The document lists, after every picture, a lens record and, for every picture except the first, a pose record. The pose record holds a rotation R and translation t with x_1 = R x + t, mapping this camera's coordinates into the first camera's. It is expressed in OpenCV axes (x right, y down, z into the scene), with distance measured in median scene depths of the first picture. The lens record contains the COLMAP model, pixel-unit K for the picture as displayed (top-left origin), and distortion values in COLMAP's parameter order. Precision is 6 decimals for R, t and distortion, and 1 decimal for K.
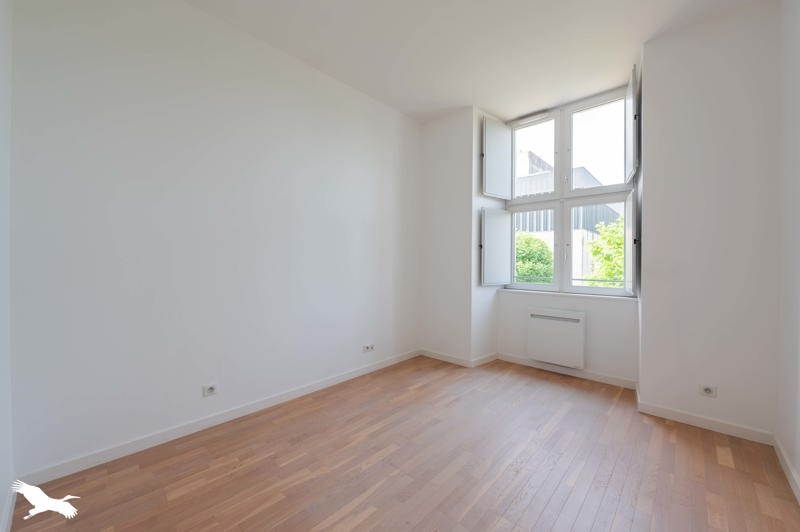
lens RADIAL K [[320.1, 0, 397.3], [0, 320.1, 264.6], [0, 0, 1]] dist [-0.010894, 0.001834]
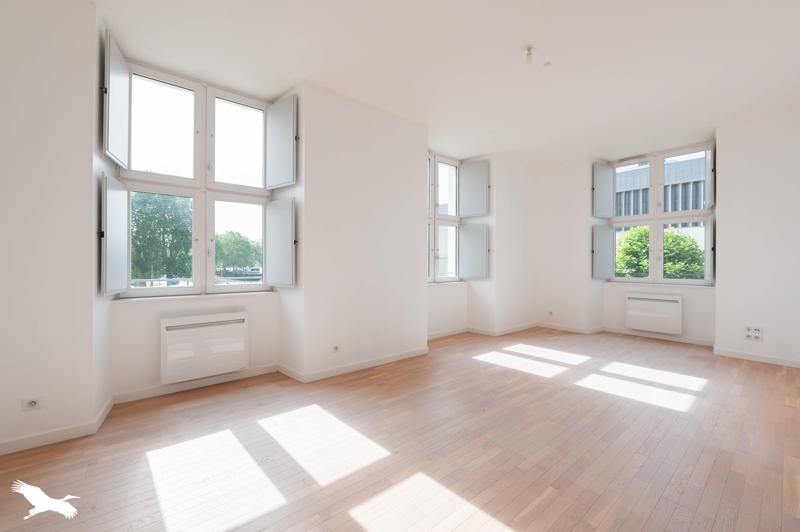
lens RADIAL K [[320.1, 0, 400.5], [0, 320.1, 264.0], [0, 0, 1]] dist [-0.010894, 0.001834]
pose [[0.108701, -0.017489, 0.993921, -0.305597], [-0.000845, 0.999843, 0.017686, -0.013480], [-0.994074, -0.002762, 0.108669, 0.362037]]
